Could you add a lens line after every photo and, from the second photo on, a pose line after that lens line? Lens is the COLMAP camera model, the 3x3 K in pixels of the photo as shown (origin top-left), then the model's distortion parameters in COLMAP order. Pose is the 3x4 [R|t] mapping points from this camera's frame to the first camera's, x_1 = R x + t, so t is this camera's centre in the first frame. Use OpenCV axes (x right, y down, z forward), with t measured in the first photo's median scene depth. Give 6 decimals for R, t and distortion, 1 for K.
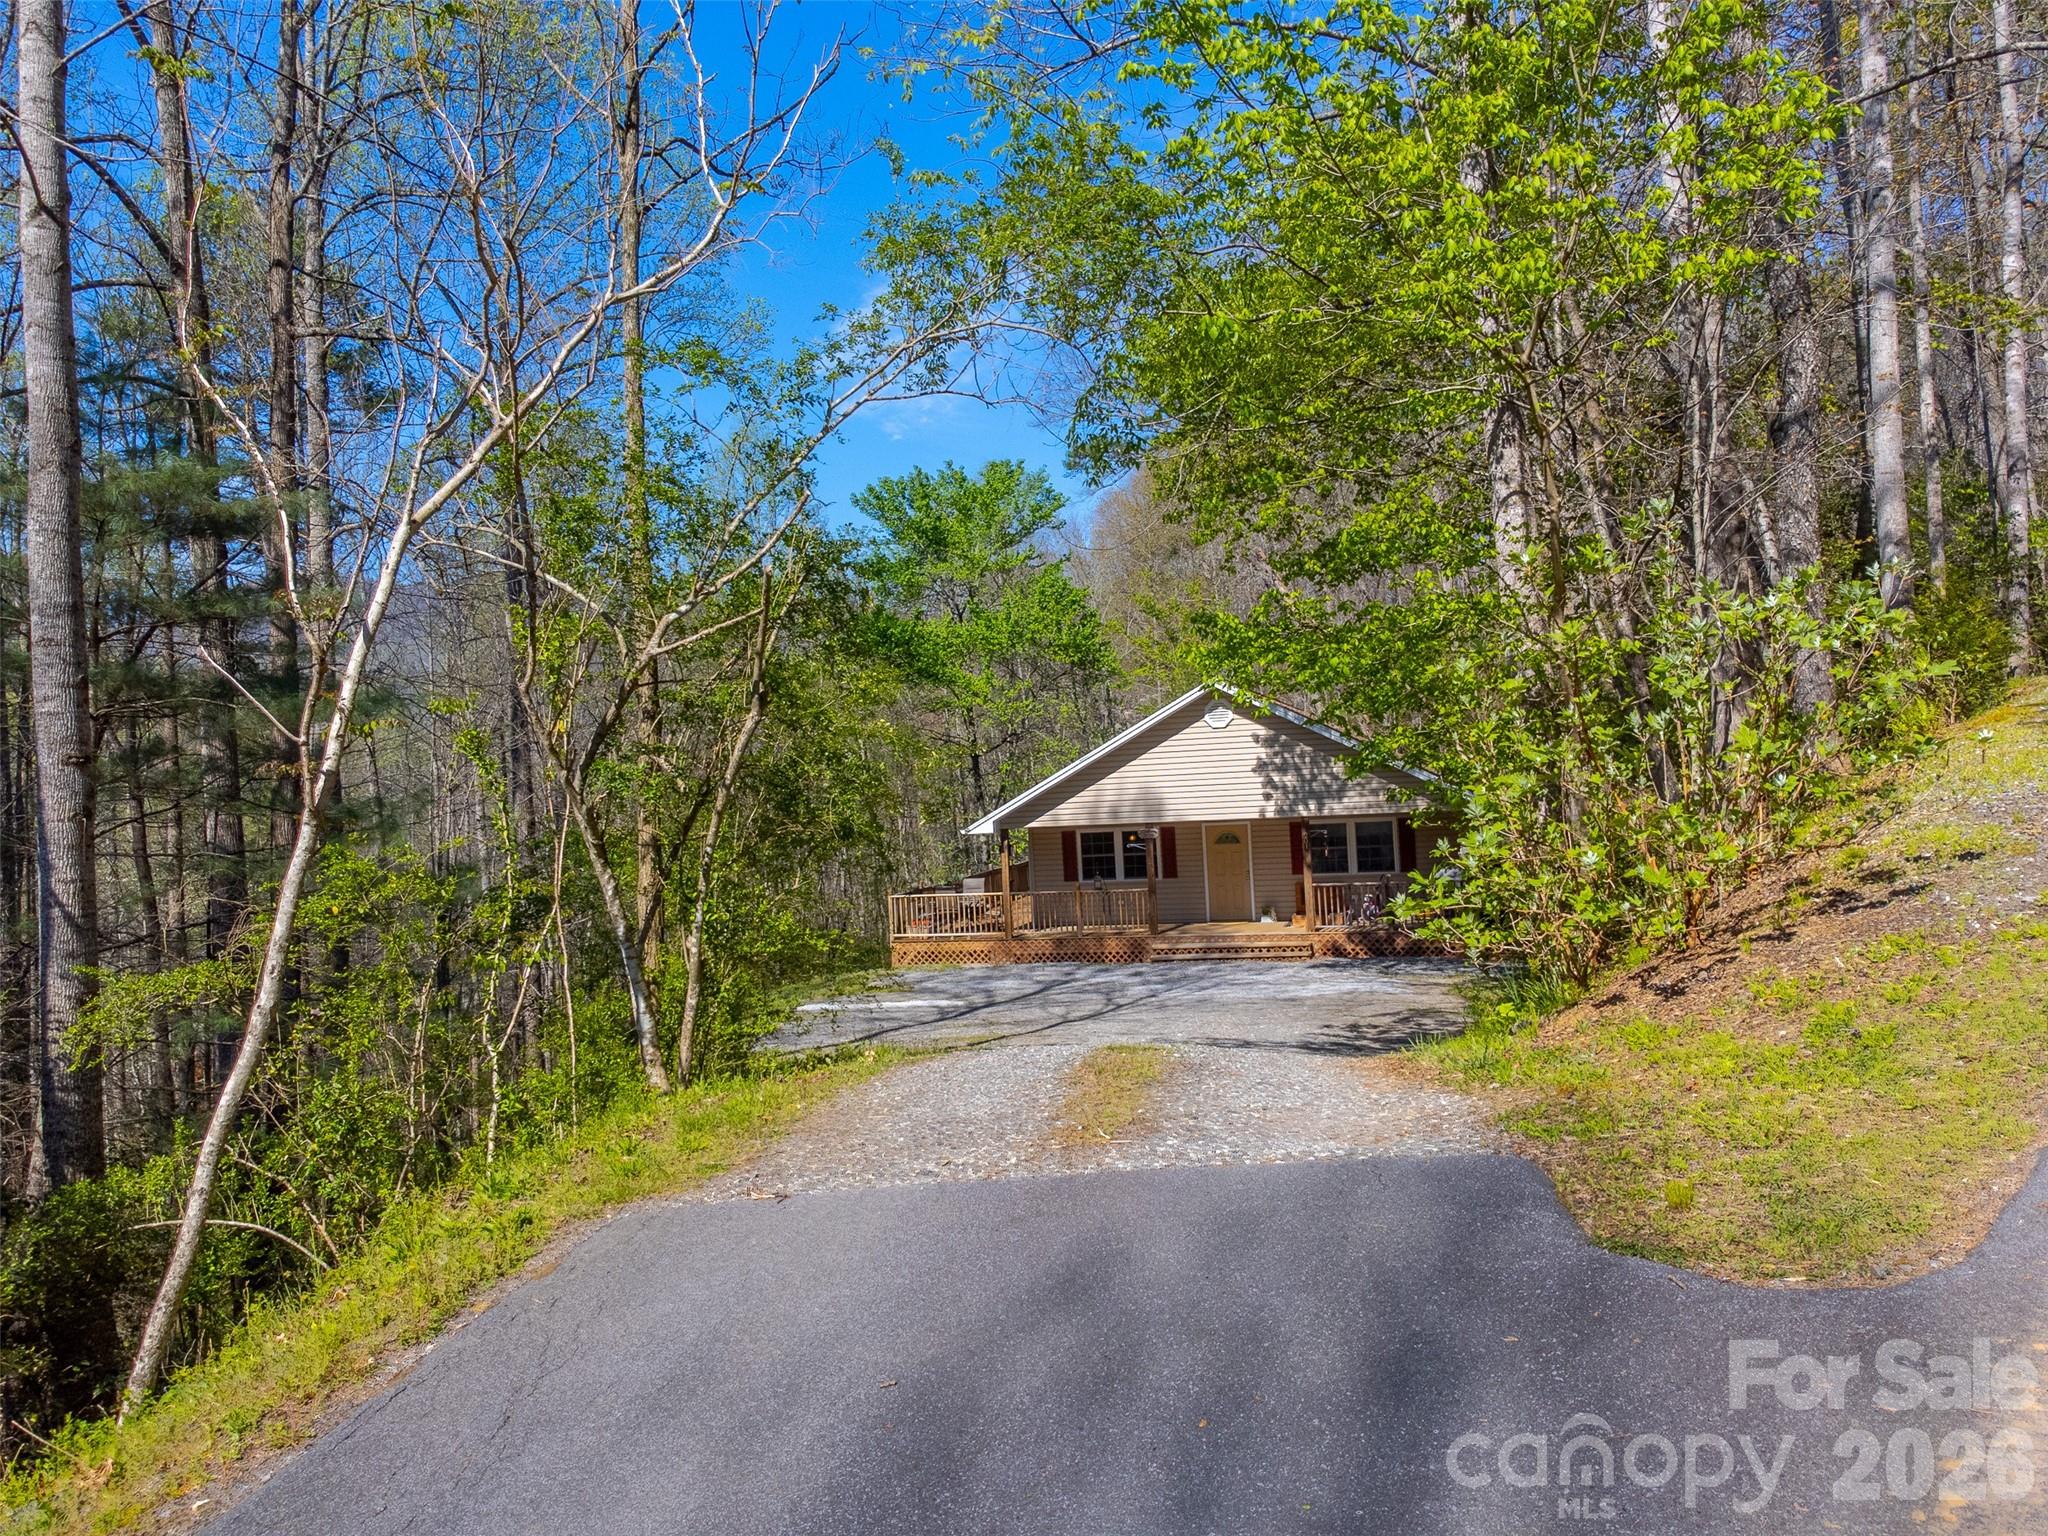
lens RADIAL K [[1500.9, 0, 1011.9], [0, 1500.9, 765.2], [0, 0, 1]] dist [0.035179, -0.003863]
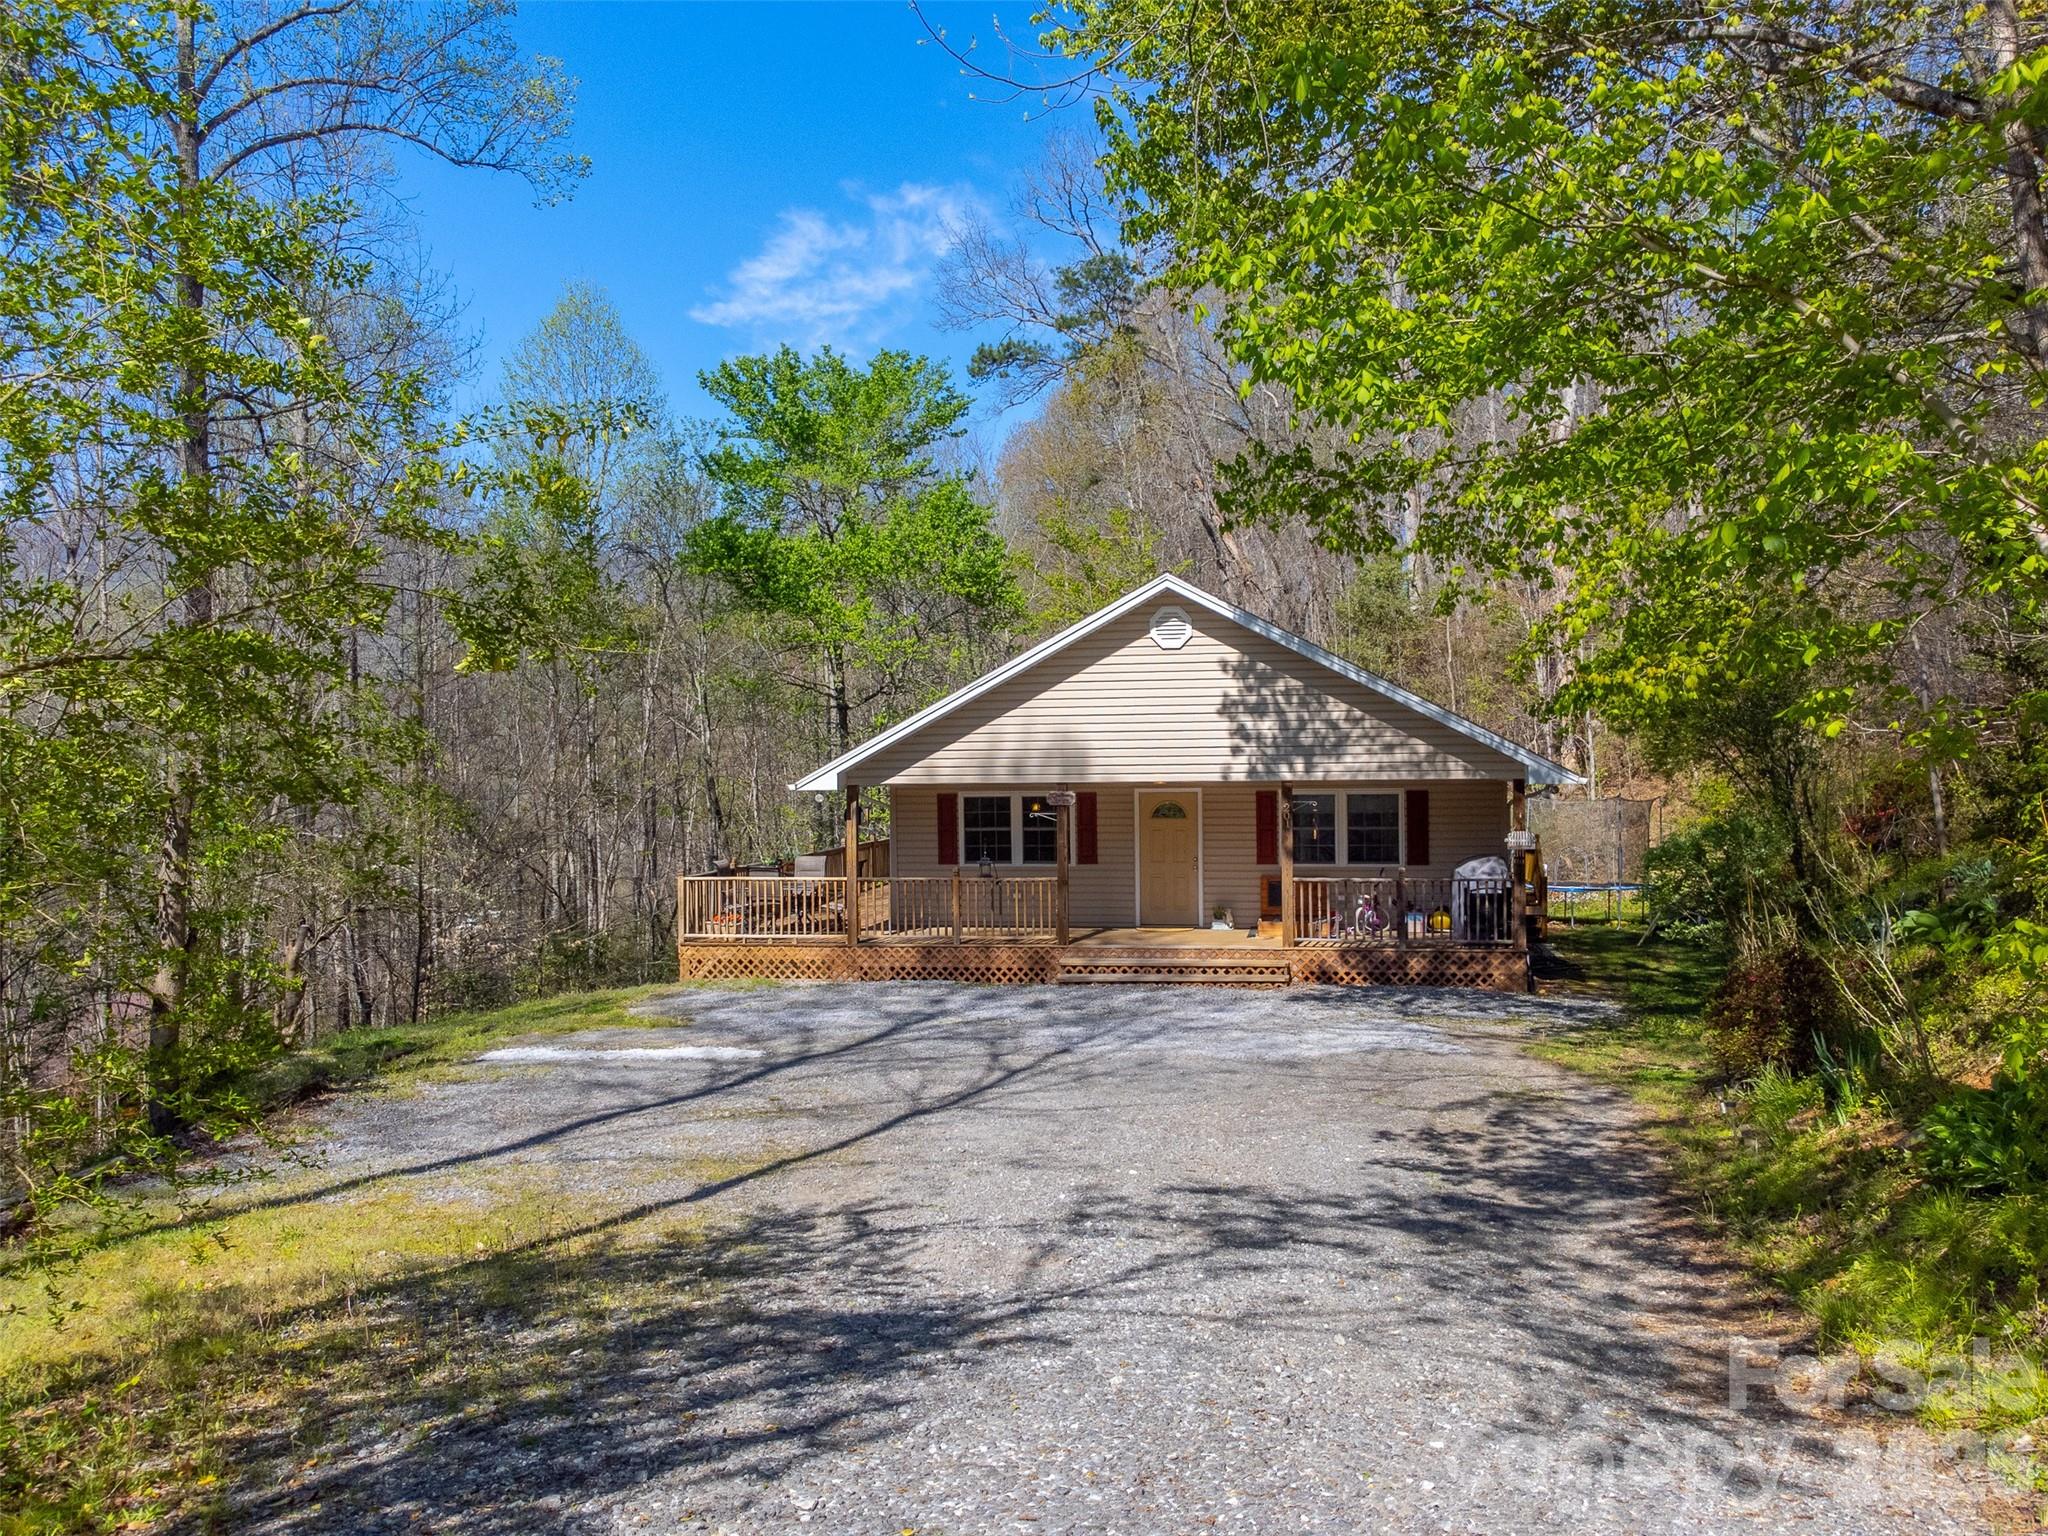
lens RADIAL K [[1475.1, 0, 1088.6], [0, 1475.1, 734.9], [0, 0, 1]] dist [0.009591, -0.002535]
pose [[0.991813, 0.041551, 0.120751, 0.019849], [-0.039975, 0.999081, -0.015446, 0.026333], [-0.121281, 0.010492, 0.992563, 0.322905]]
